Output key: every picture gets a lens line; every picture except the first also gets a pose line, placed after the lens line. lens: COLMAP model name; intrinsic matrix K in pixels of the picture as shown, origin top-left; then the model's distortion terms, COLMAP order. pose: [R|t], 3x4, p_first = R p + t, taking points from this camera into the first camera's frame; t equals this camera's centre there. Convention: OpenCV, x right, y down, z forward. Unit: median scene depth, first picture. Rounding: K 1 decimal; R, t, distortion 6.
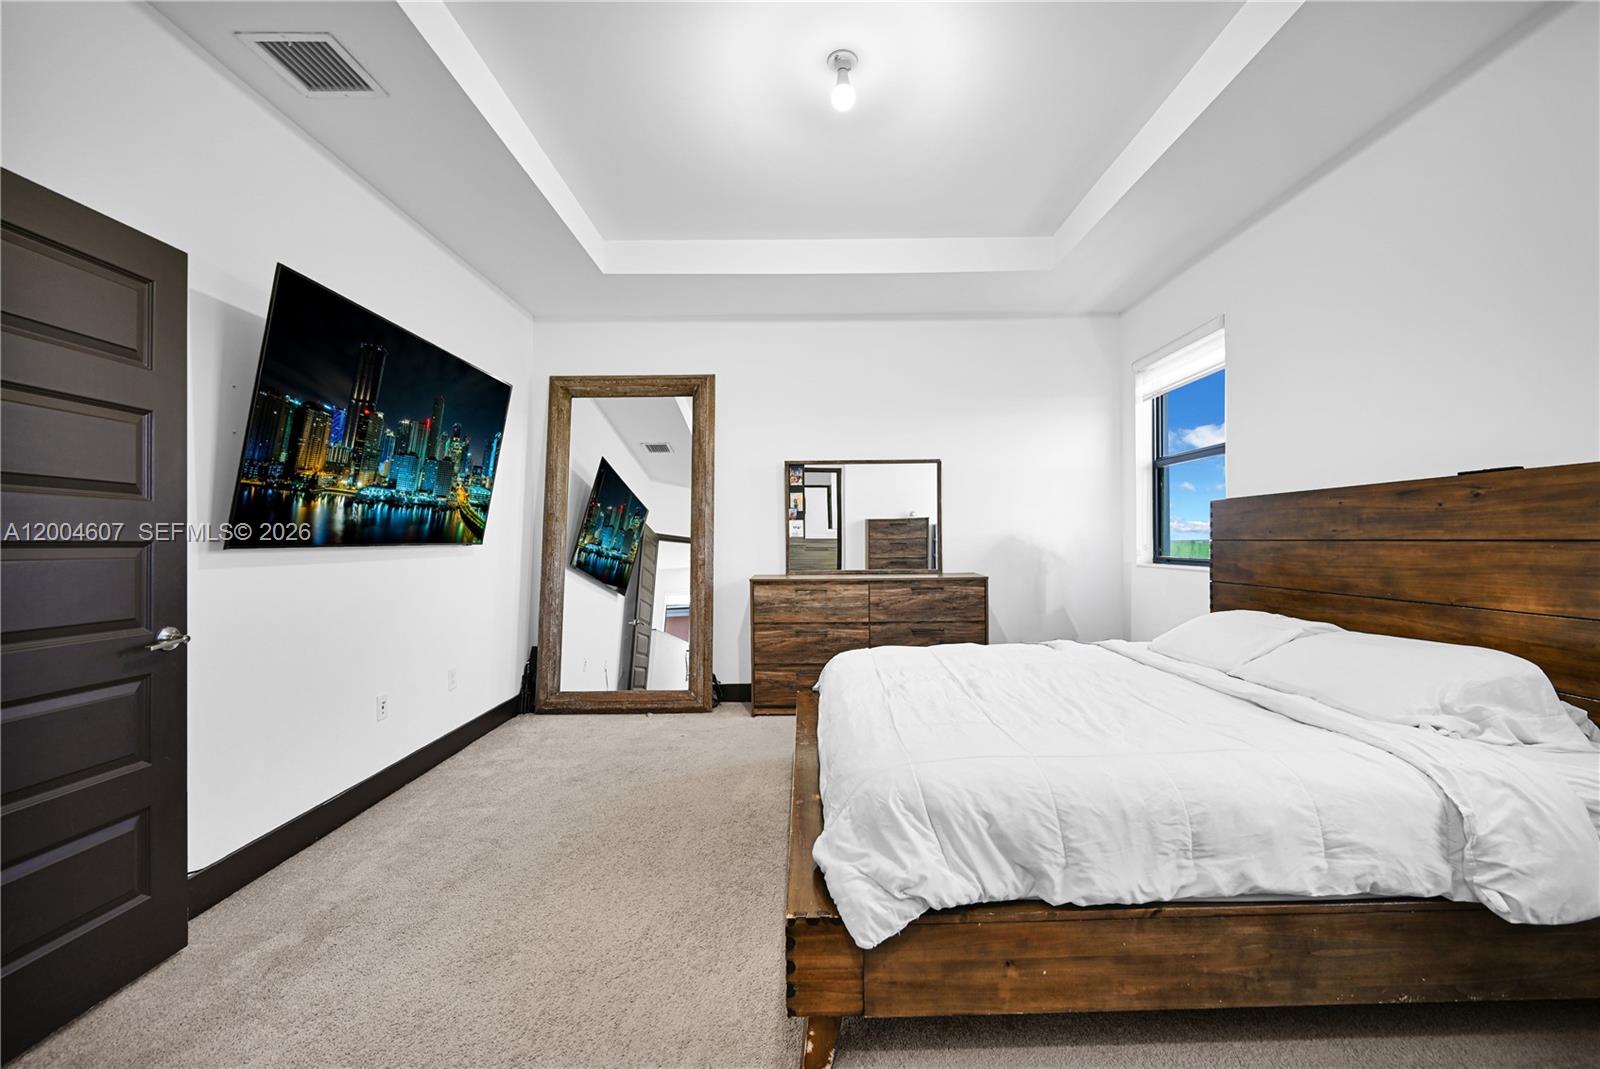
lens RADIAL K [[646.8, 0, 813.0], [0, 646.8, 540.4], [0, 0, 1]] dist [-0.000137, 0.001319]
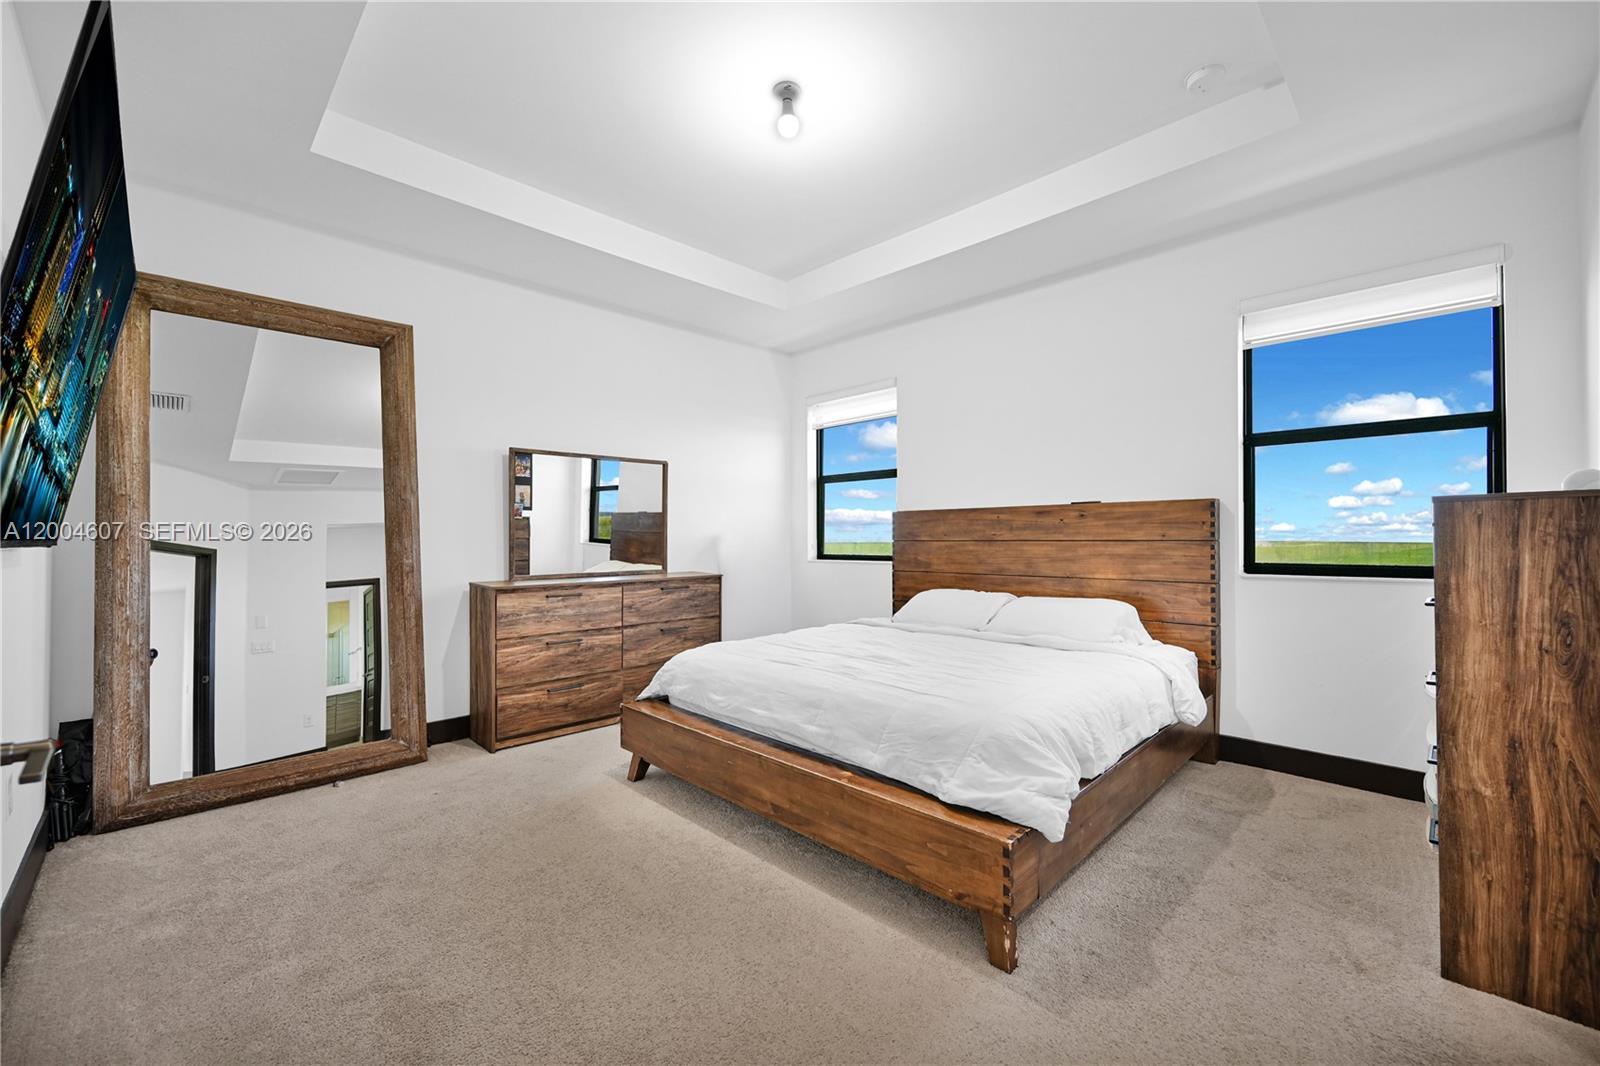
lens RADIAL K [[646.8, 0, 805.0], [0, 646.8, 538.9], [0, 0, 1]] dist [-0.000137, 0.001319]
pose [[0.712765, 0.004150, 0.701391, -0.392512], [-0.000473, 0.999985, -0.005436, 0.002634], [-0.701403, 0.003543, 0.712756, 0.128852]]
